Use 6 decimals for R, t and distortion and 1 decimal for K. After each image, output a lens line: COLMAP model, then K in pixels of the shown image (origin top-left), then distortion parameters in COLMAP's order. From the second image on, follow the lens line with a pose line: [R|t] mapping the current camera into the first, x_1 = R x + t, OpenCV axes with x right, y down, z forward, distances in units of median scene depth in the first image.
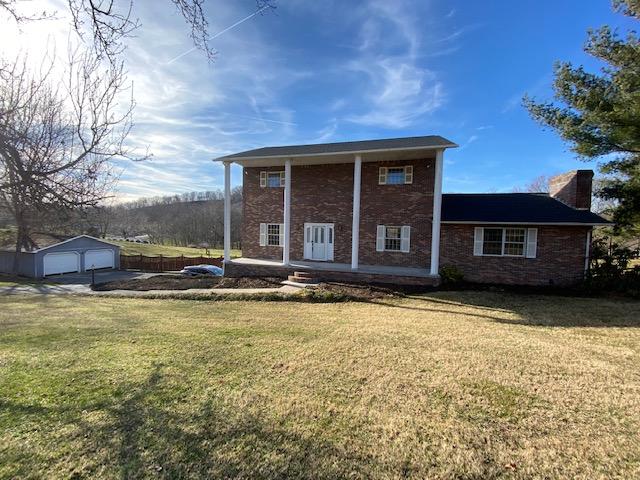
lens RADIAL K [[261.0, 0, 318.7], [0, 261.0, 237.9], [0, 0, 1]] dist [0.029234, -0.025849]
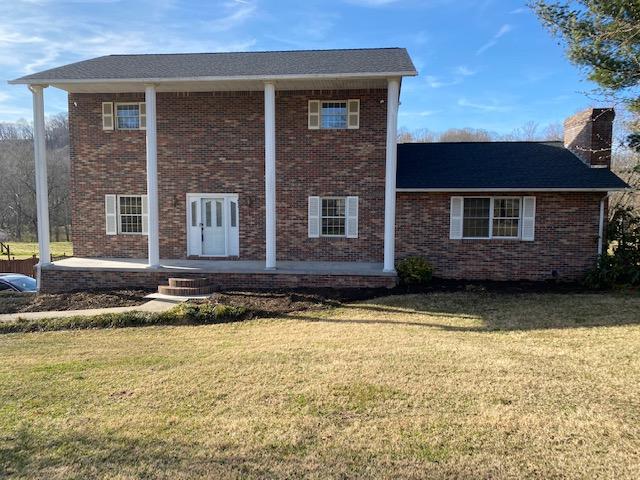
lens RADIAL K [[483.3, 0, 320.0], [0, 483.3, 240.0], [0, 0, 1]] dist [0.012609, -0.003656]
pose [[0.983643, -0.034581, 0.176776, 0.055093], [0.024582, 0.997988, 0.058444, -0.011168], [-0.178441, -0.053143, 0.982514, -0.140775]]
